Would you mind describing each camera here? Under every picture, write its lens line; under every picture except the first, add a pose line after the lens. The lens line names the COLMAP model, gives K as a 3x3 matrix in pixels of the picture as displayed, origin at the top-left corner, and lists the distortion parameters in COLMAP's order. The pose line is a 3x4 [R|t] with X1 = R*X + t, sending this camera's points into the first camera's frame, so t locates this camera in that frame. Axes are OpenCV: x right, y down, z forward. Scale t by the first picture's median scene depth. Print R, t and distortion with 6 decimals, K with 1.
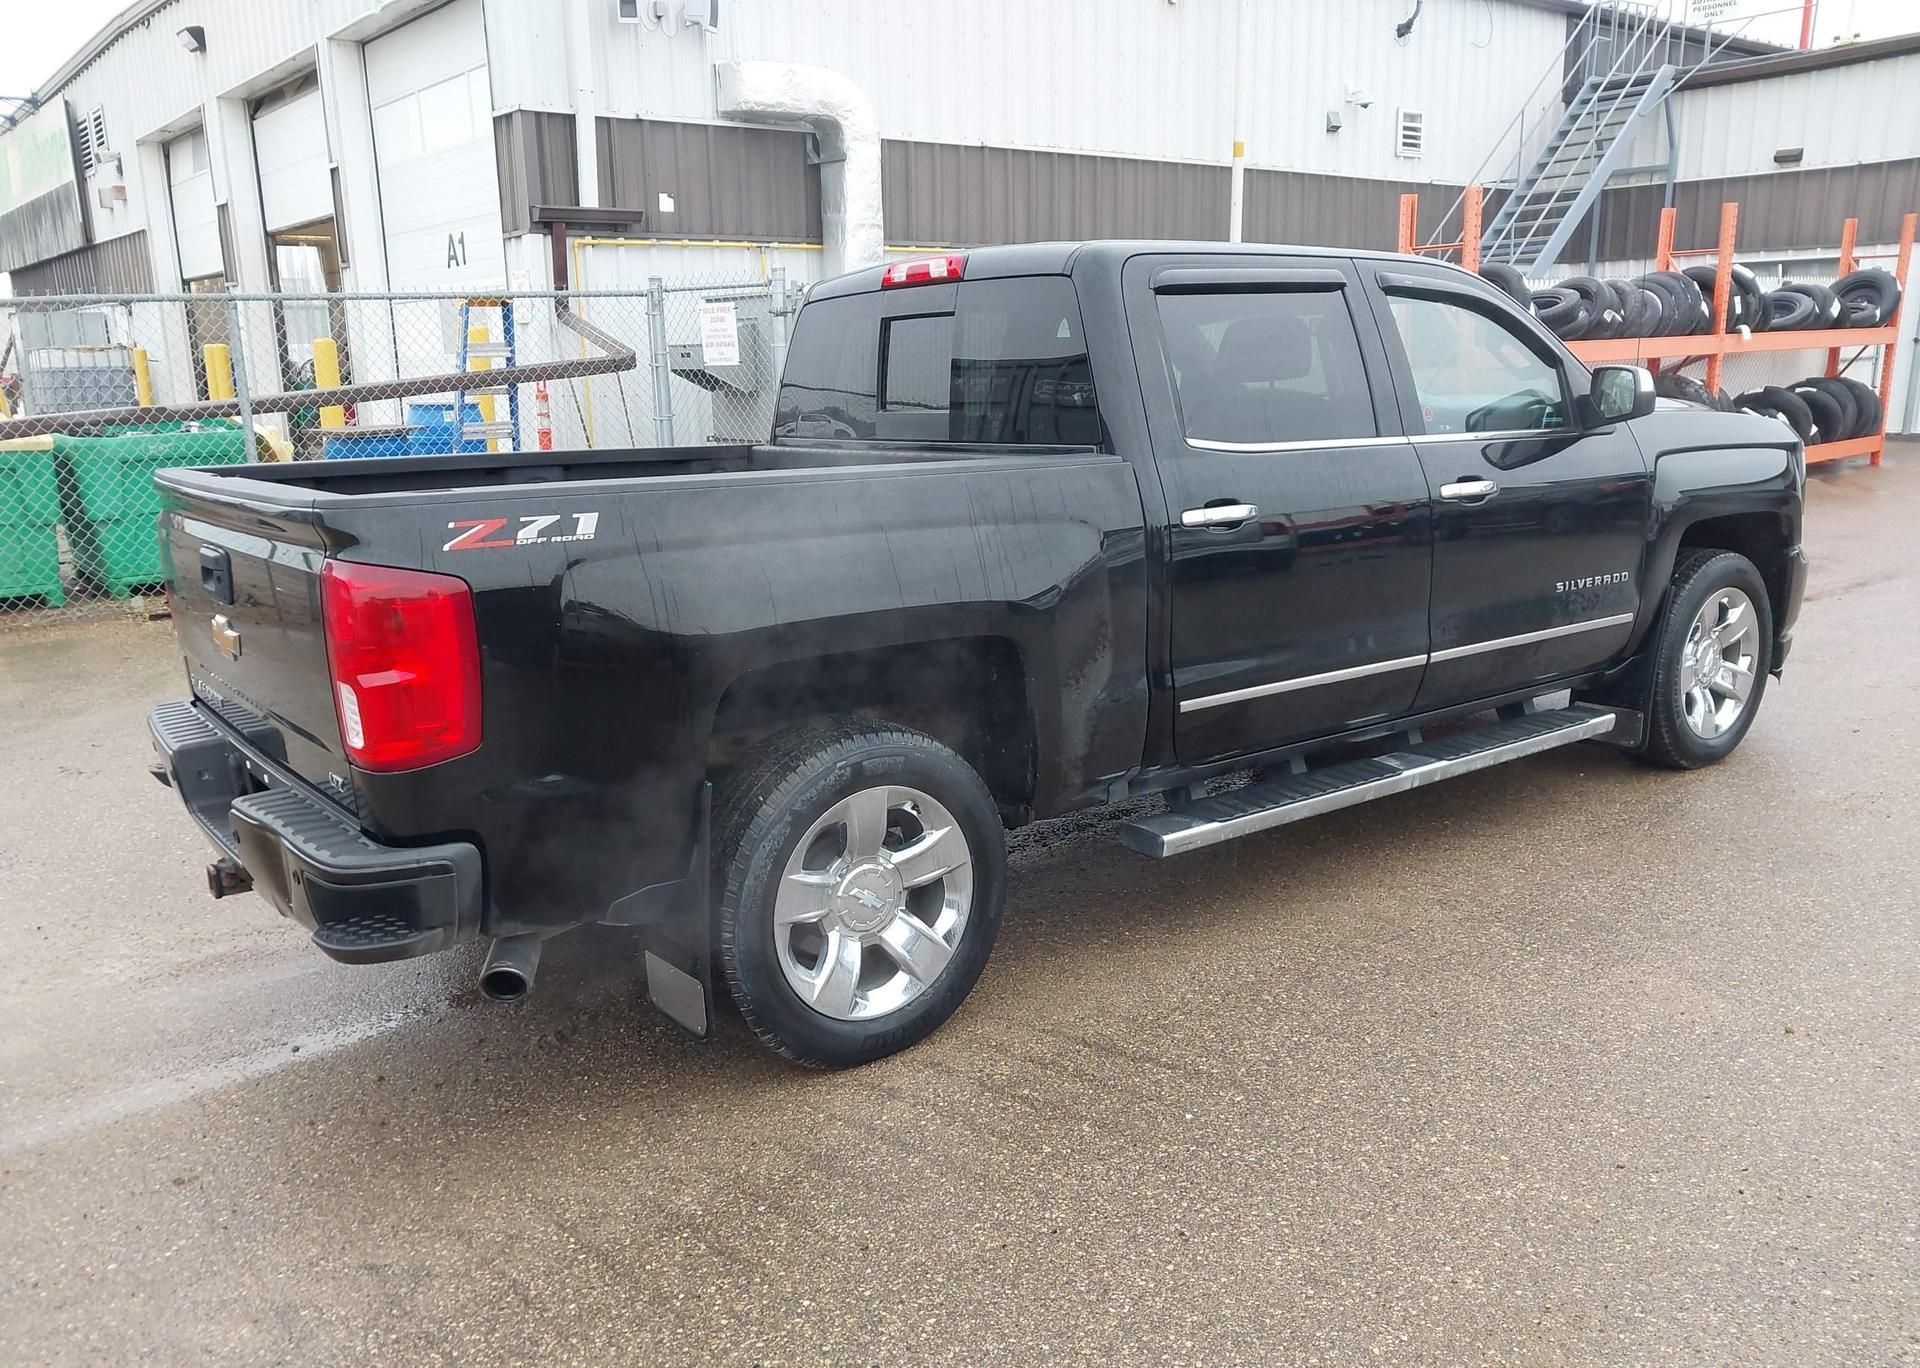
lens RADIAL K [[1532.4, 0, 883.3], [0, 1532.4, 708.2], [0, 0, 1]] dist [0.006682, 0.001283]
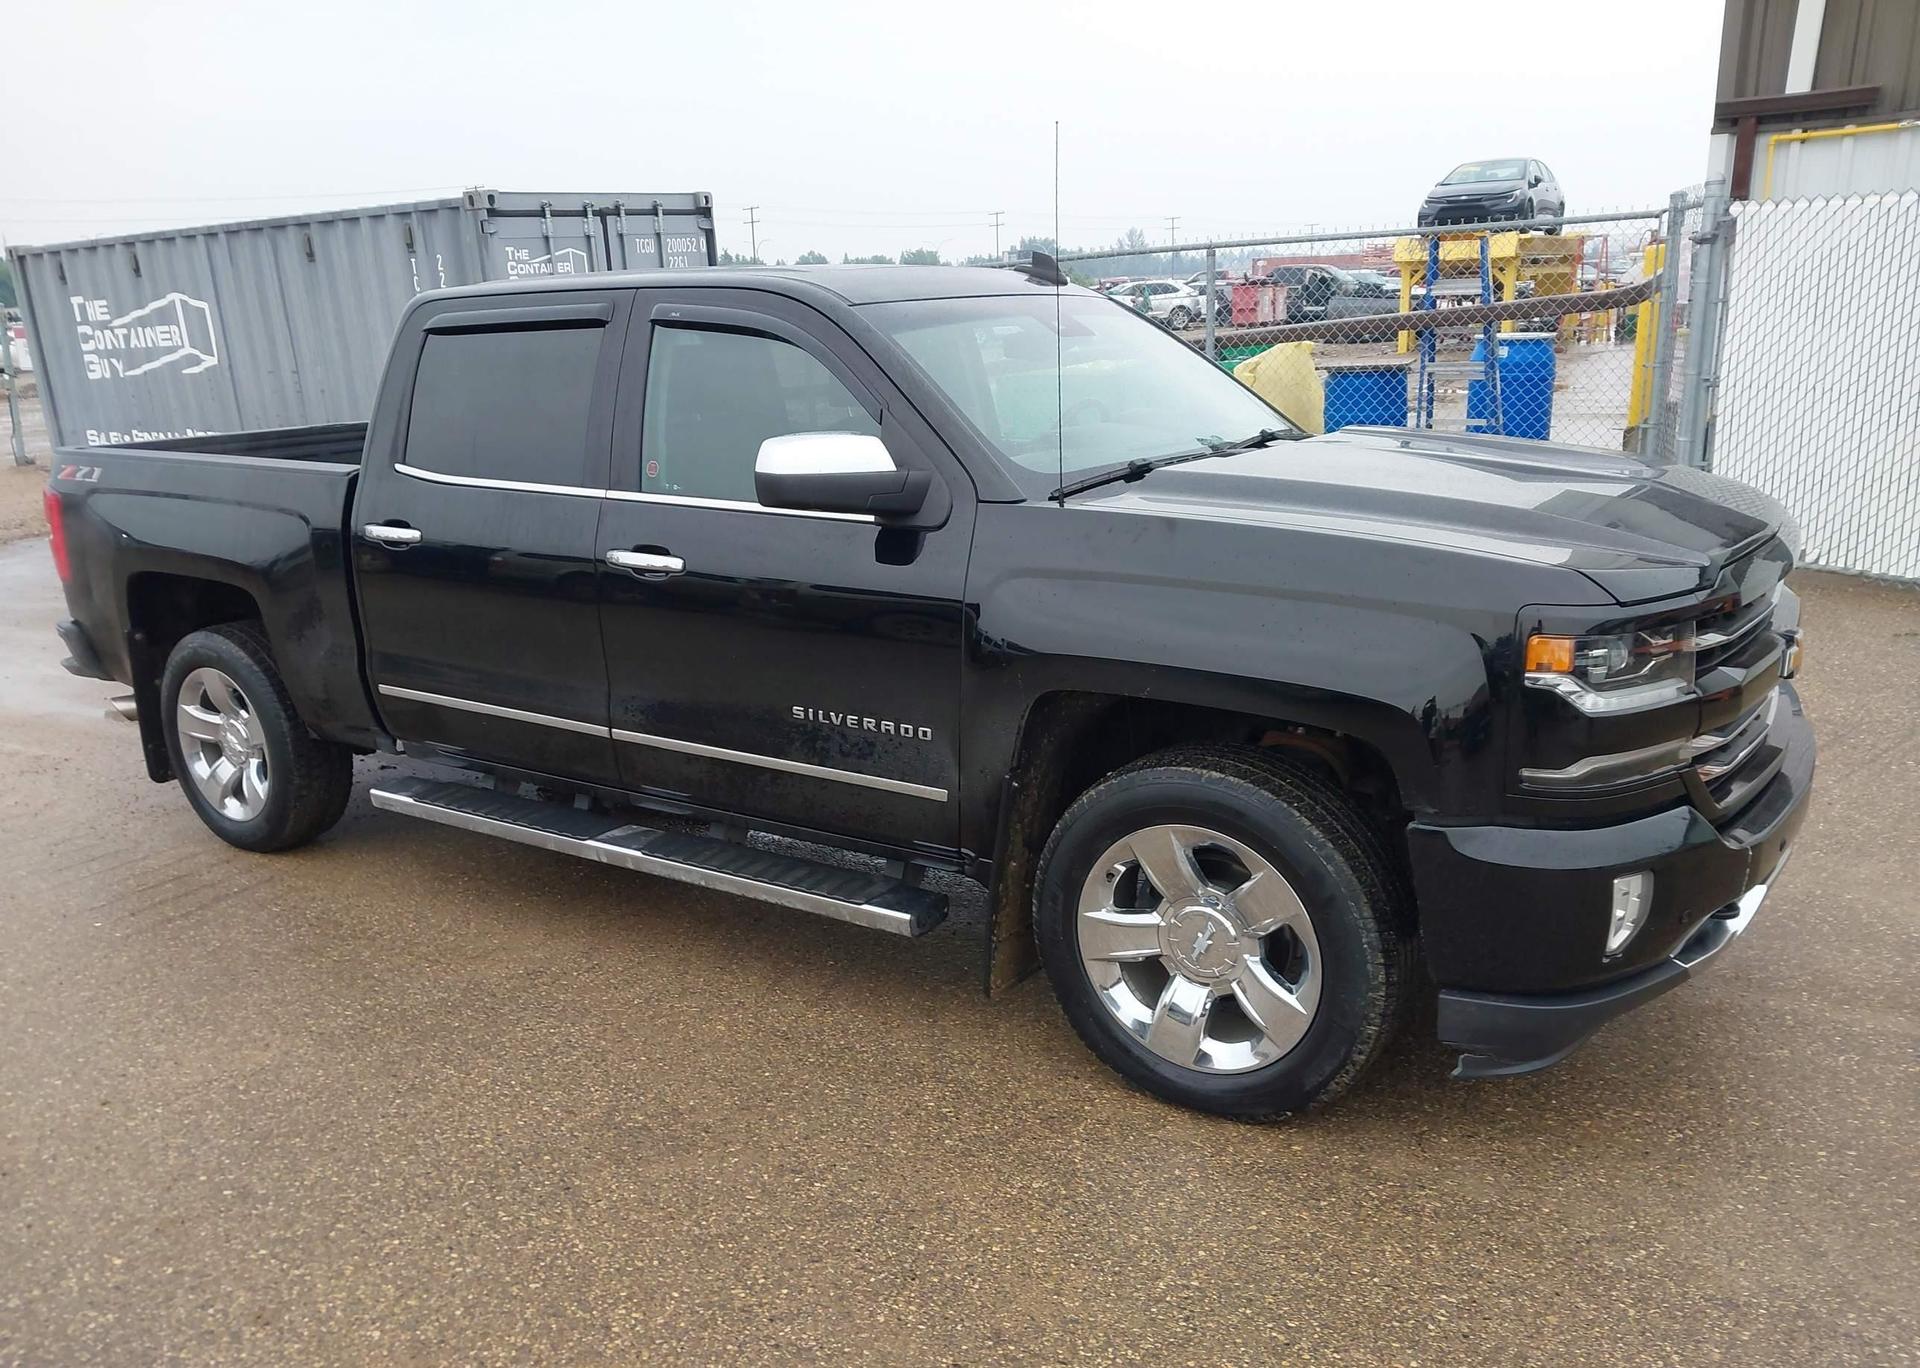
lens RADIAL K [[1500.5, 0, 910.2], [0, 1500.5, 692.8], [0, 0, 1]] dist [0.014127, -0.002716]
pose [[0.351841, 0.251405, -0.901667, 0.989903], [-0.179755, 0.963477, 0.198496, -0.215766], [0.918638, 0.092240, 0.384182, 0.661416]]
